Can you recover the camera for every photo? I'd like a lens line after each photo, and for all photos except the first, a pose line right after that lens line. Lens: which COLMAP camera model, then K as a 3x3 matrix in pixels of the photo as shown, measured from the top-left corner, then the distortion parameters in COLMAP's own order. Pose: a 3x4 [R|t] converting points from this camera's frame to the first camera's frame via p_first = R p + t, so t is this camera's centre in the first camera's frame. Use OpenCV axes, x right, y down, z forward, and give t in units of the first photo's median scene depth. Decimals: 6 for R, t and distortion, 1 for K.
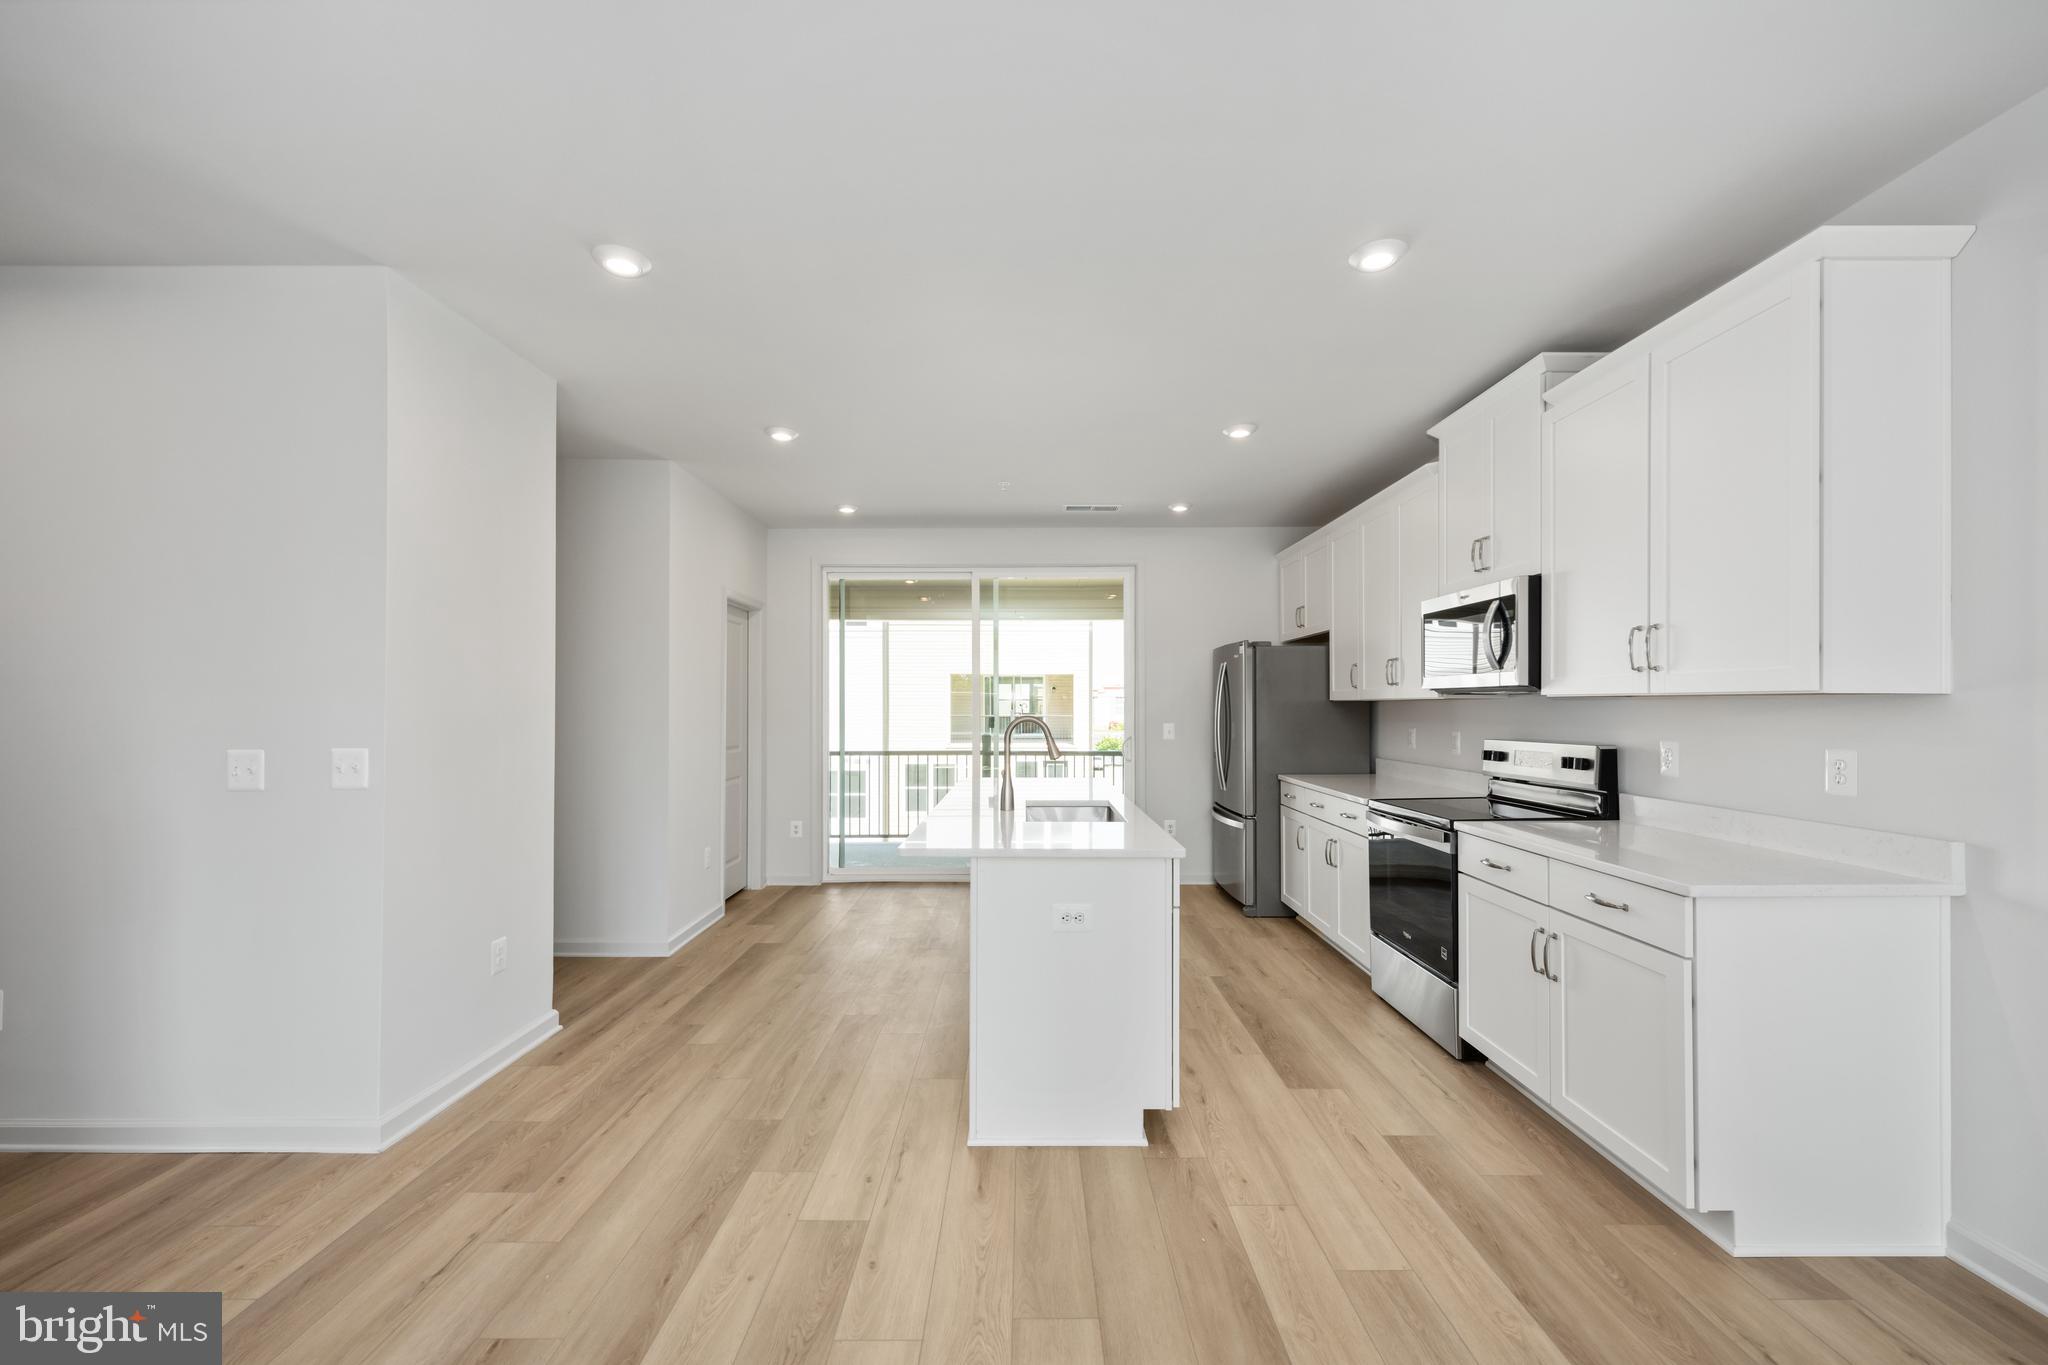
lens RADIAL K [[821.2, 0, 1029.2], [0, 821.2, 683.1], [0, 0, 1]] dist [0.000639, 0.000183]
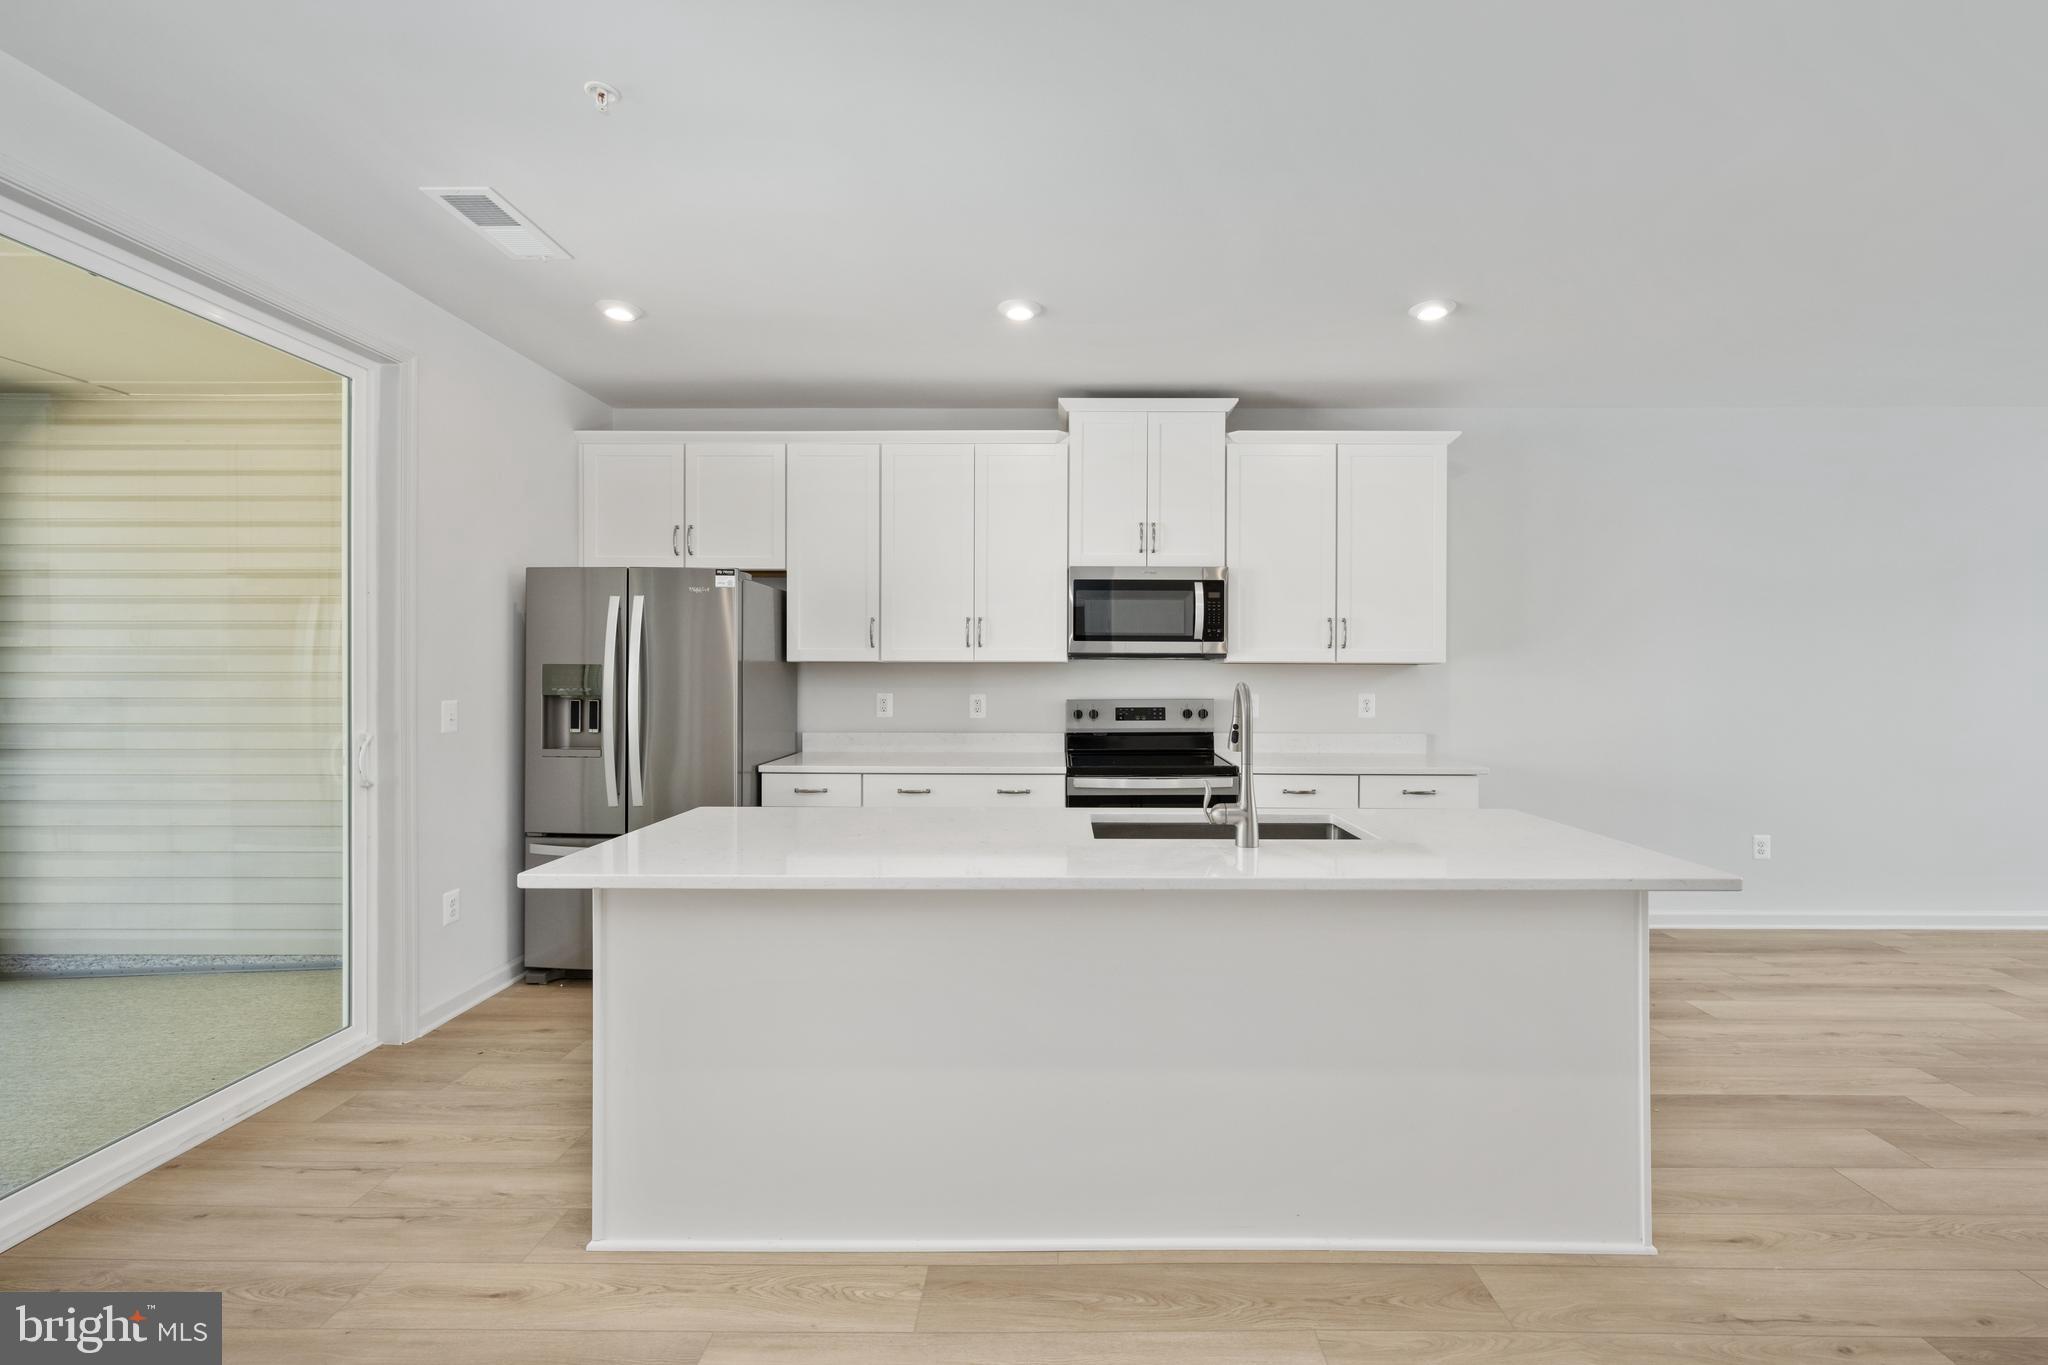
lens RADIAL K [[825.5, 0, 1048.2], [0, 825.5, 655.8], [0, 0, 1]] dist [-0.000068, 0.000053]
pose [[0.013685, 0.015629, 0.999784, -0.684912], [-0.030747, 0.999412, -0.015202, 0.034240], [-0.999434, -0.030532, 0.014158, 1.260827]]
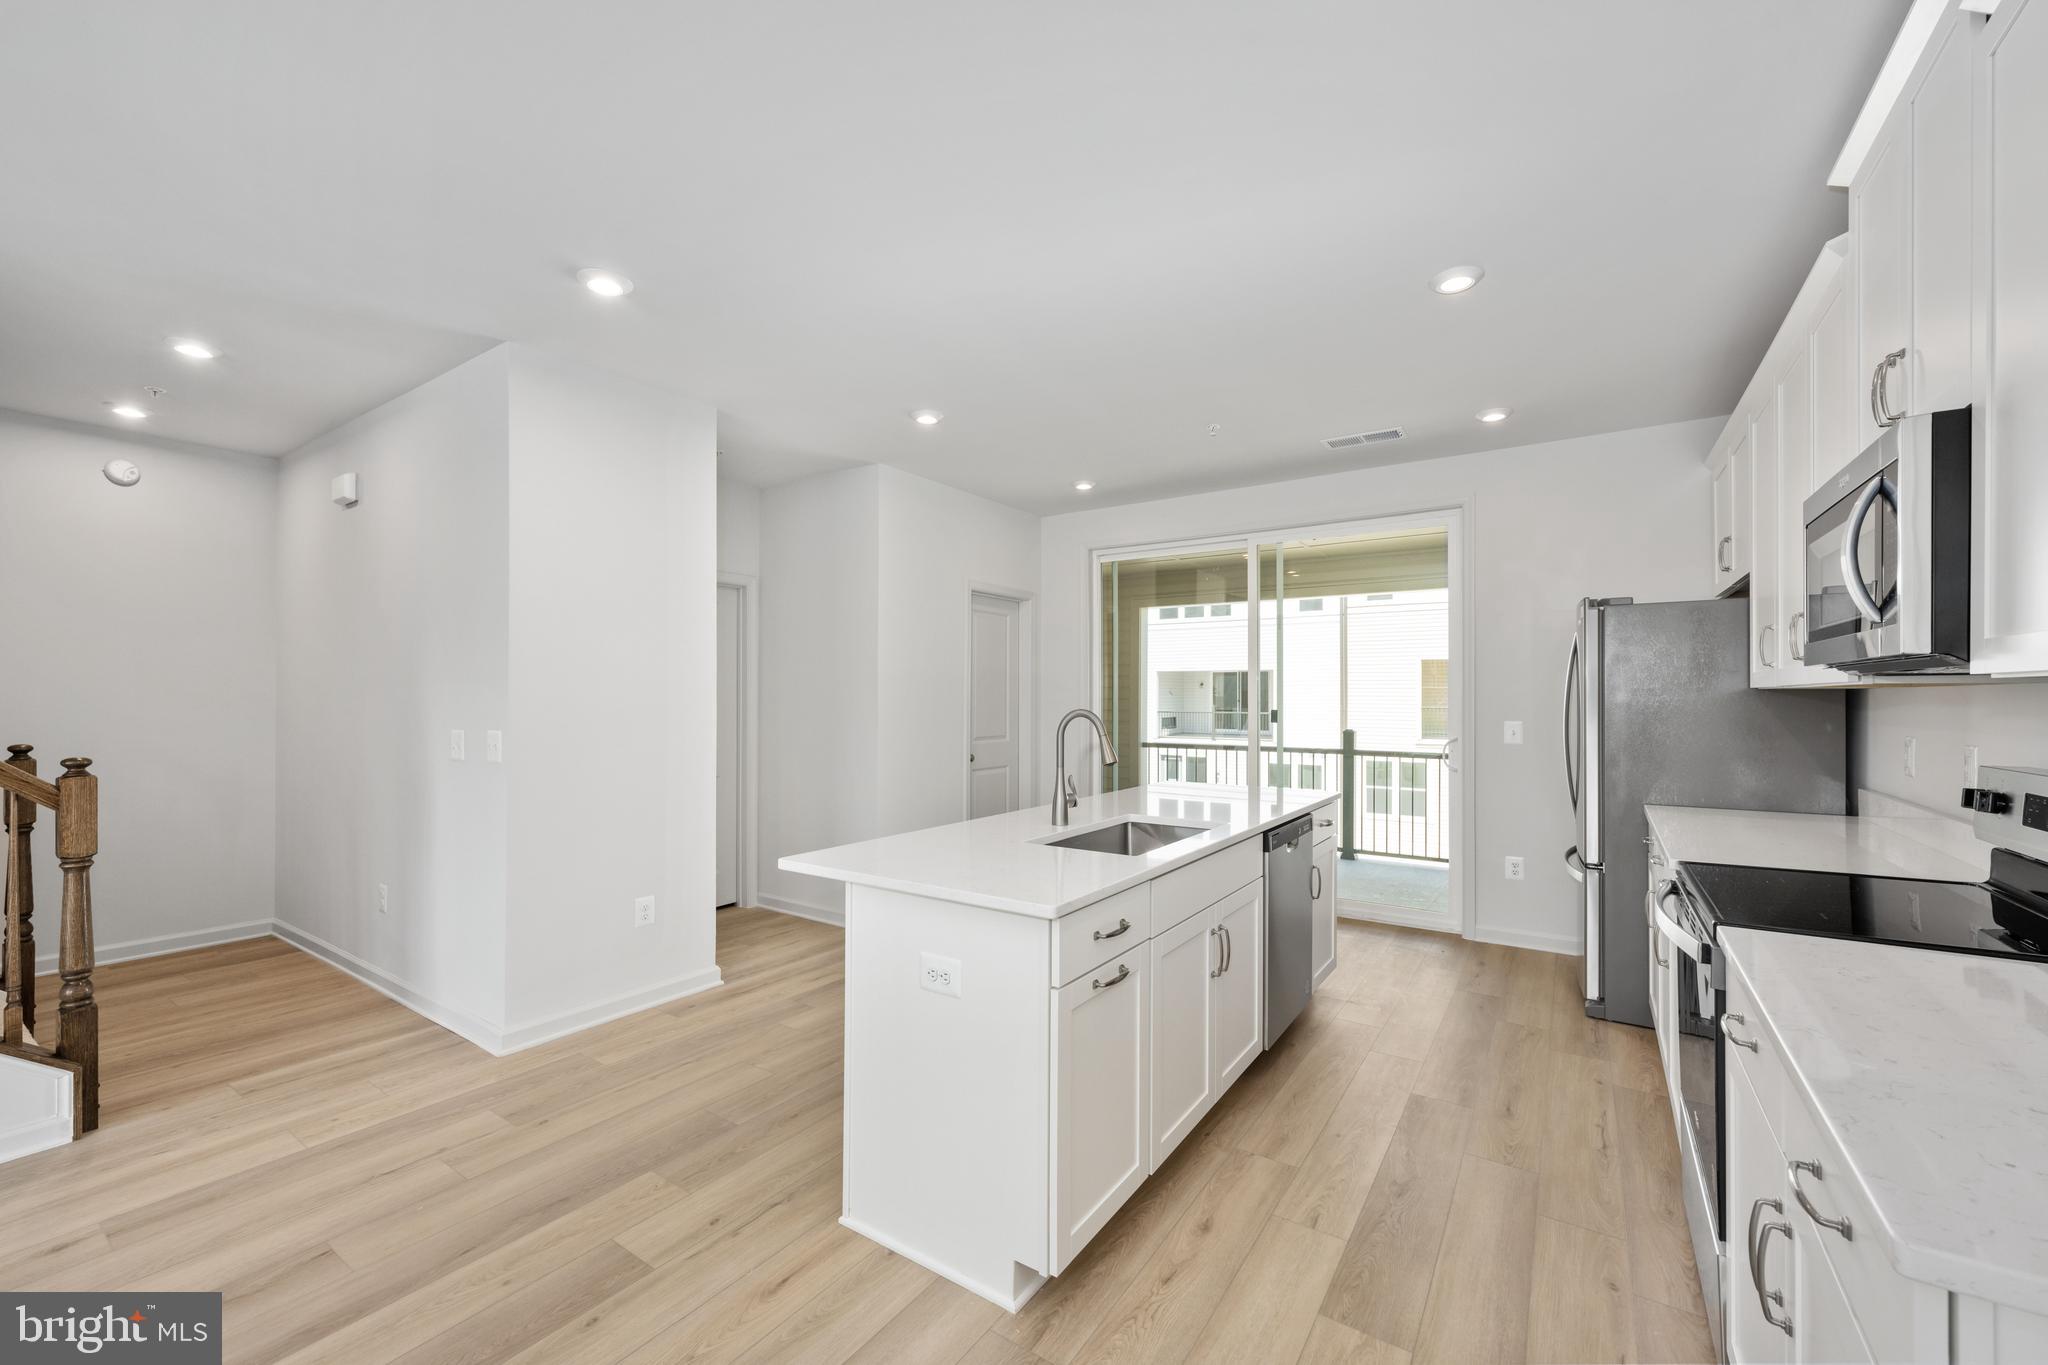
lens RADIAL K [[823.3, 0, 1021.9], [0, 823.3, 684.4], [0, 0, 1]] dist [0.000468, -0.000474]
pose [[0.825111, -0.008326, -0.564909, 0.449000], [0.015937, 0.999837, 0.008542, 0.008257], [0.564746, -0.016051, 0.825109, 0.338744]]
